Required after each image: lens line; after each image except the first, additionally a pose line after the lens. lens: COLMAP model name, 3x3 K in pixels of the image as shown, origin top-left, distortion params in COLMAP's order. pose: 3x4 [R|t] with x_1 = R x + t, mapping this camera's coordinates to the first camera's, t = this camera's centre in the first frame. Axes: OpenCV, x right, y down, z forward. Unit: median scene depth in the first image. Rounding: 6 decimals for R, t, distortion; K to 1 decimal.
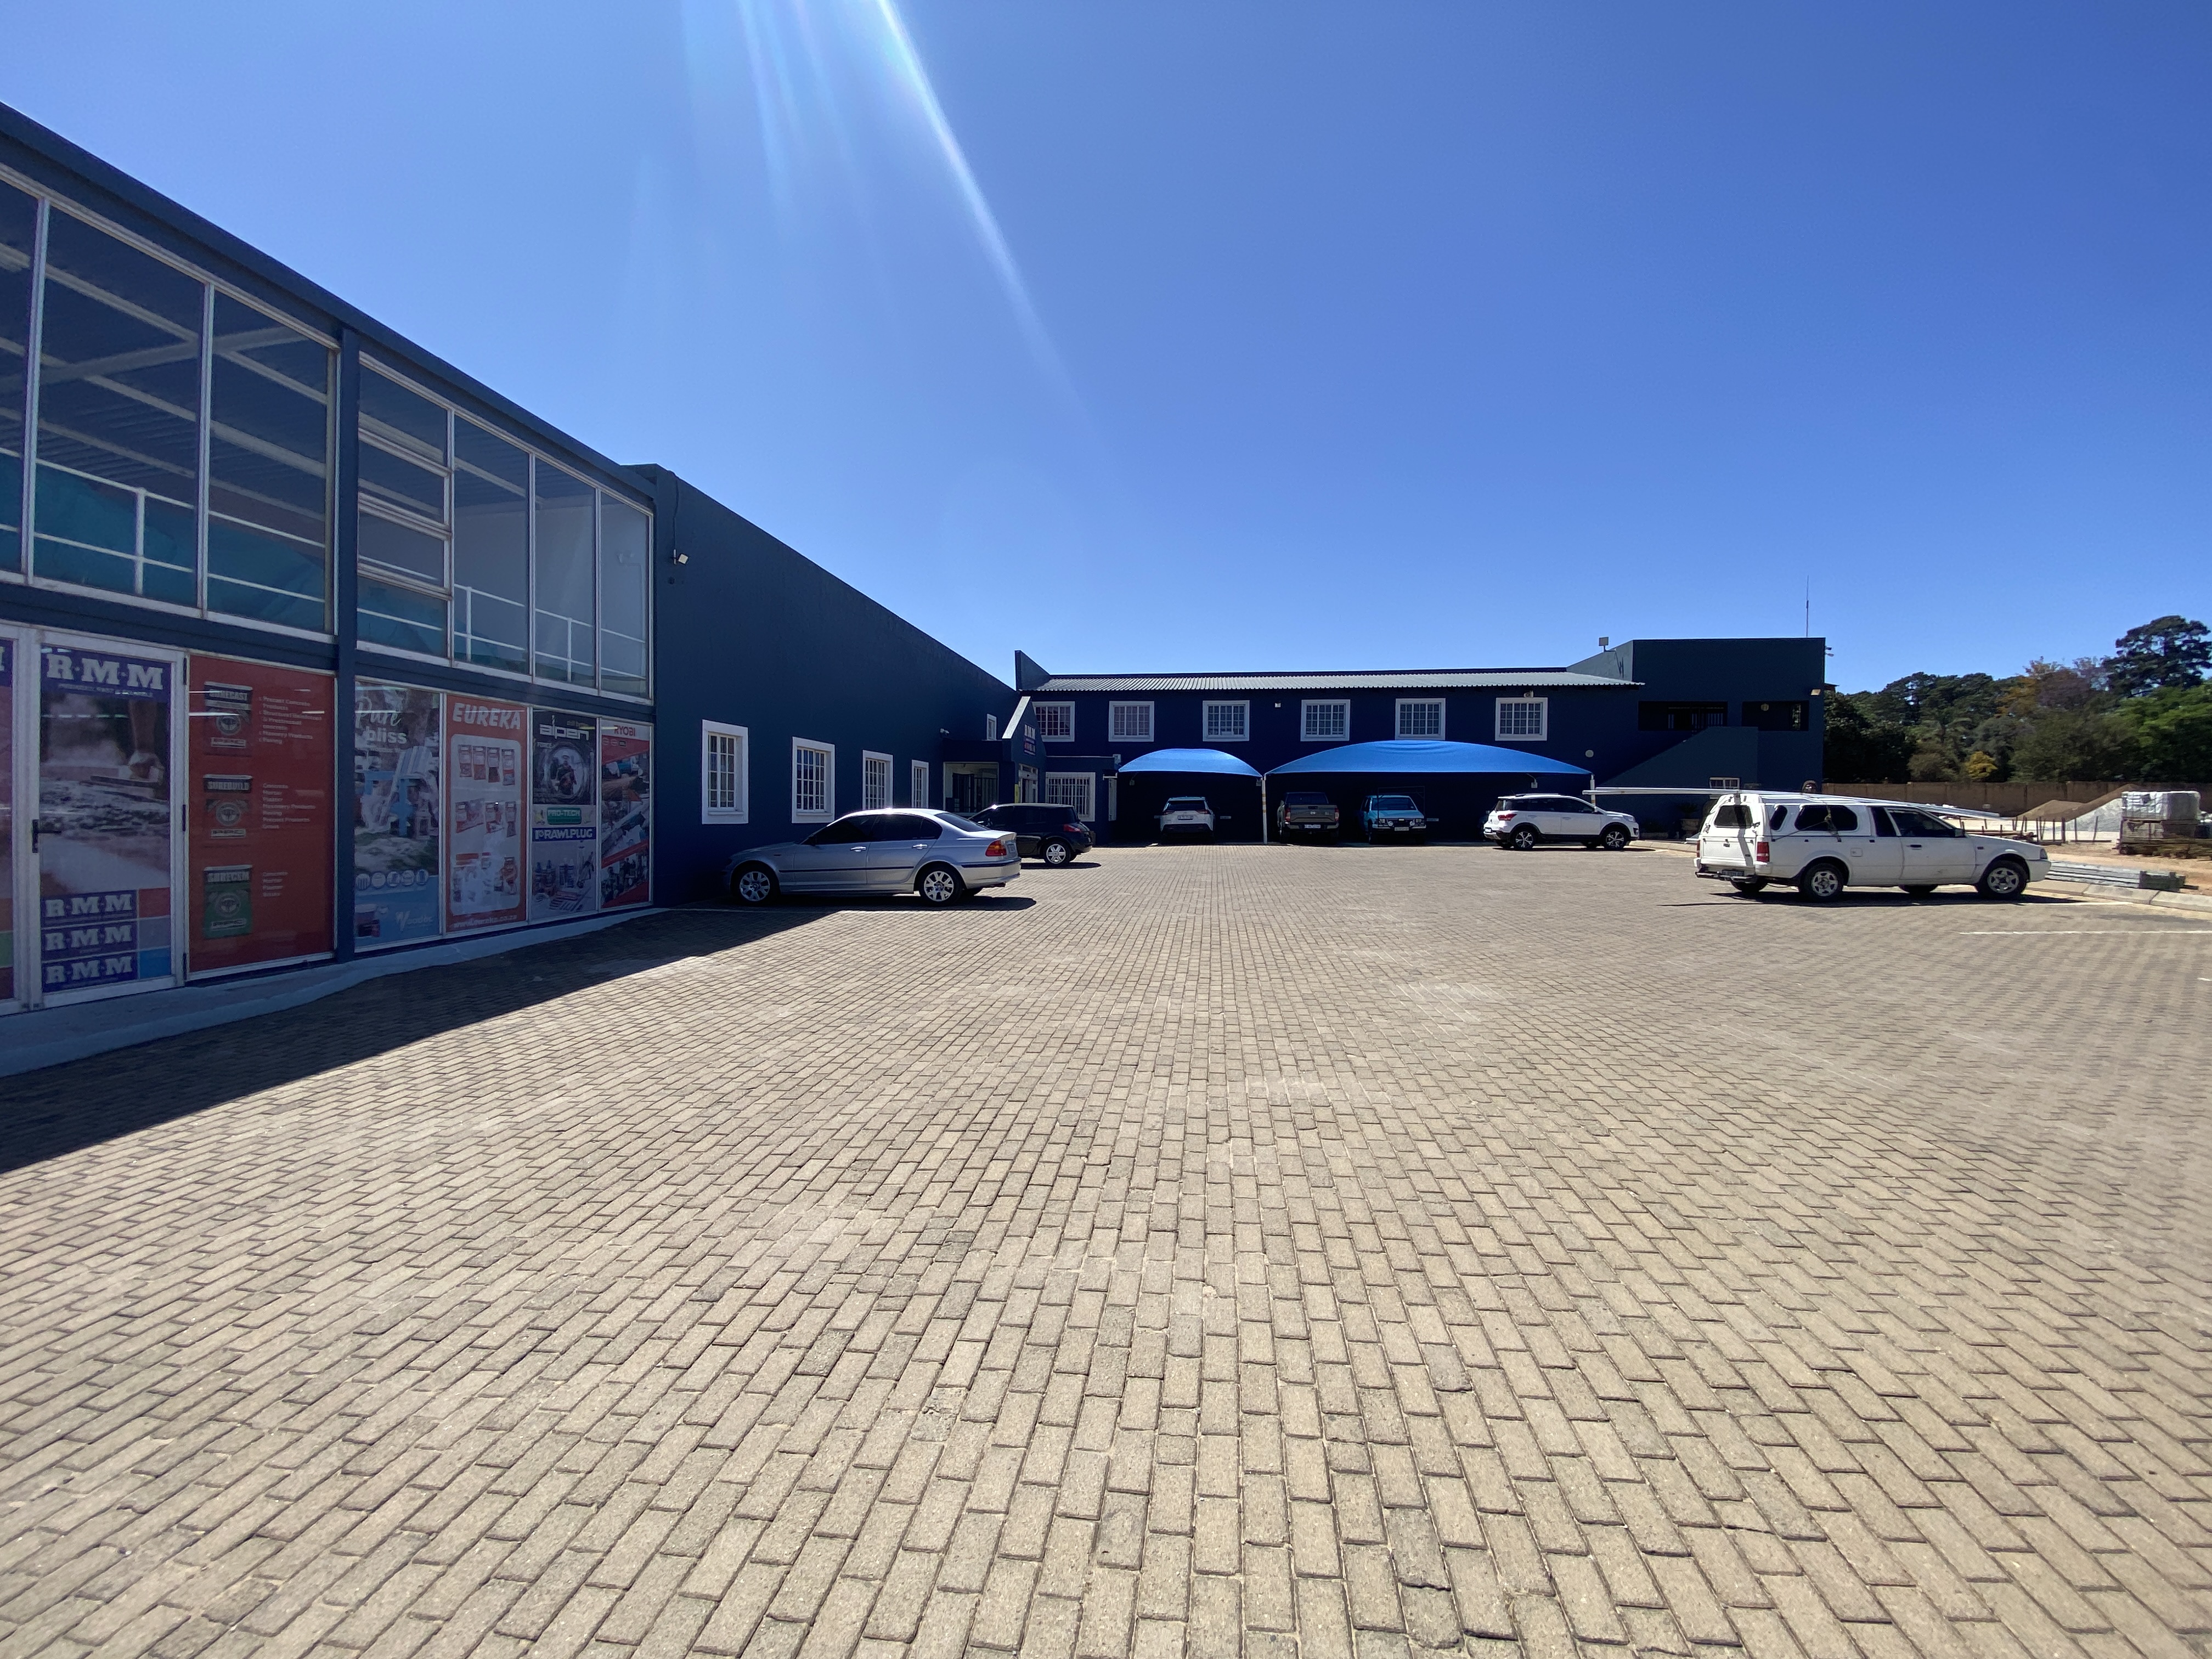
lens RADIAL K [[889.4, 0, 1100.8], [0, 889.4, 818.1], [0, 0, 1]] dist [0.043049, -0.033310]
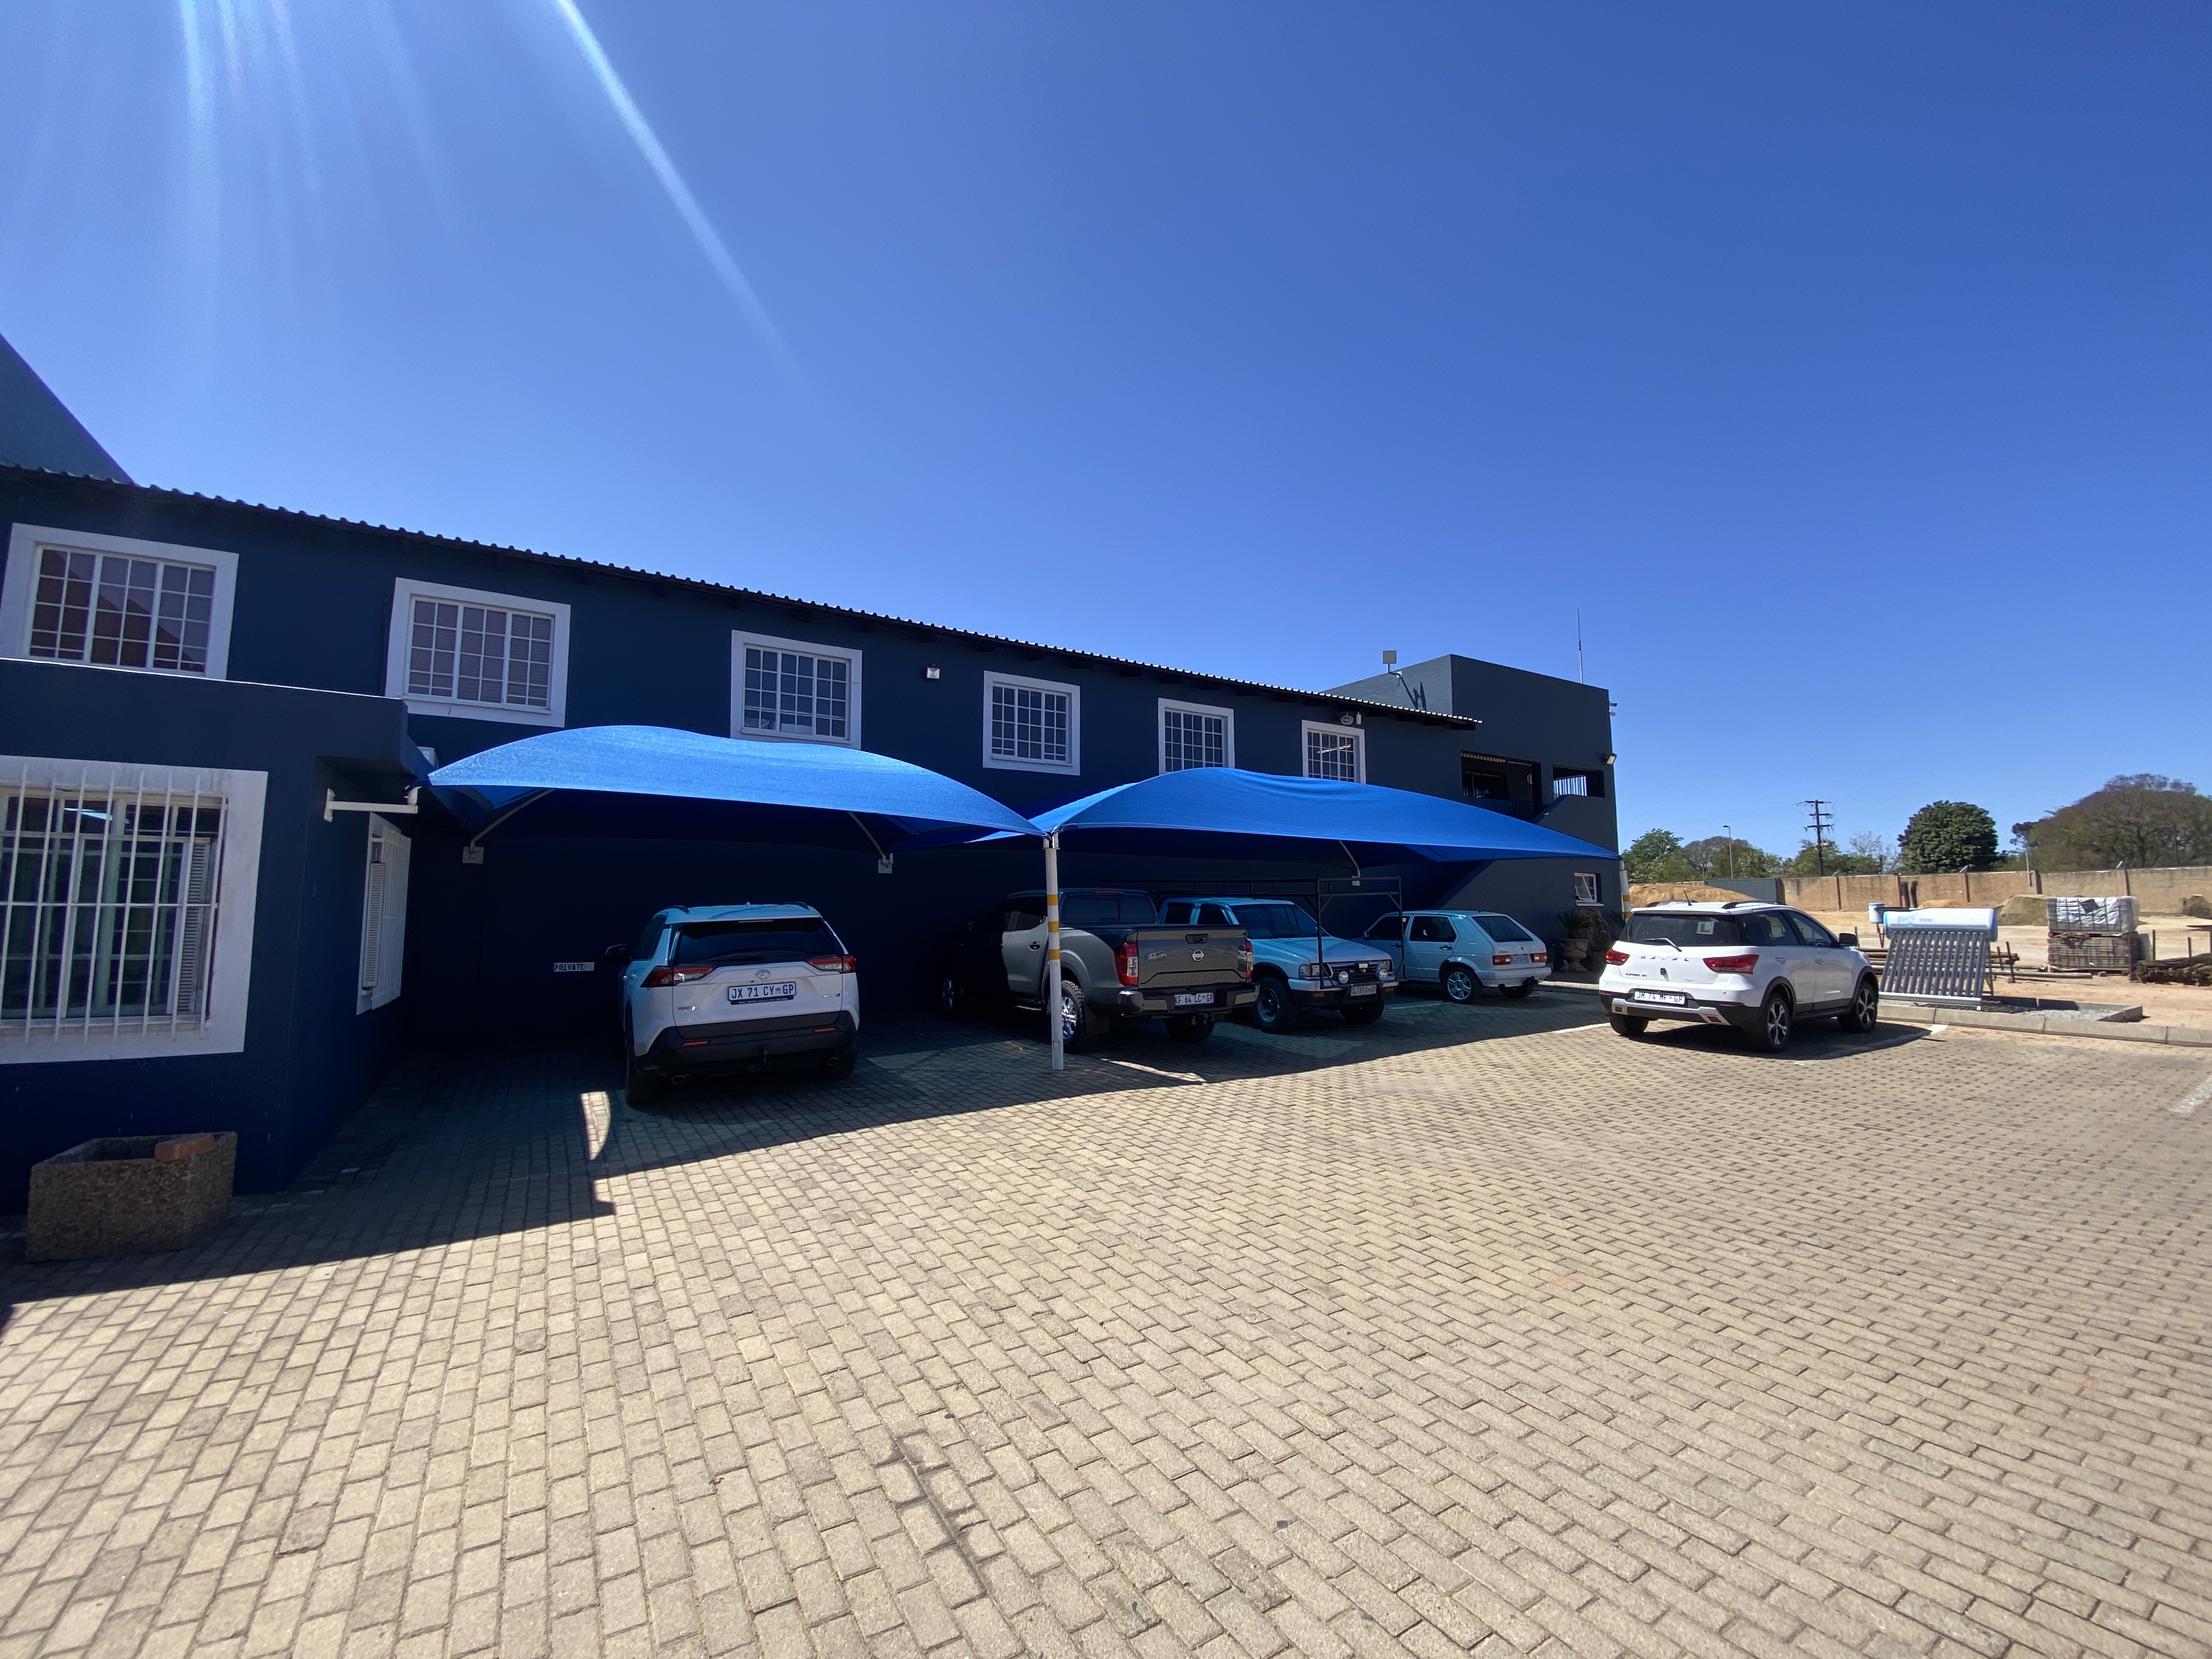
lens RADIAL K [[889.4, 0, 1100.8], [0, 889.4, 818.1], [0, 0, 1]] dist [0.043049, -0.033310]
pose [[0.796305, 0.055597, 0.602335, 0.019000], [0.010037, 0.994416, -0.105056, -0.018642], [-0.604812, 0.089703, 0.791300, 0.666767]]
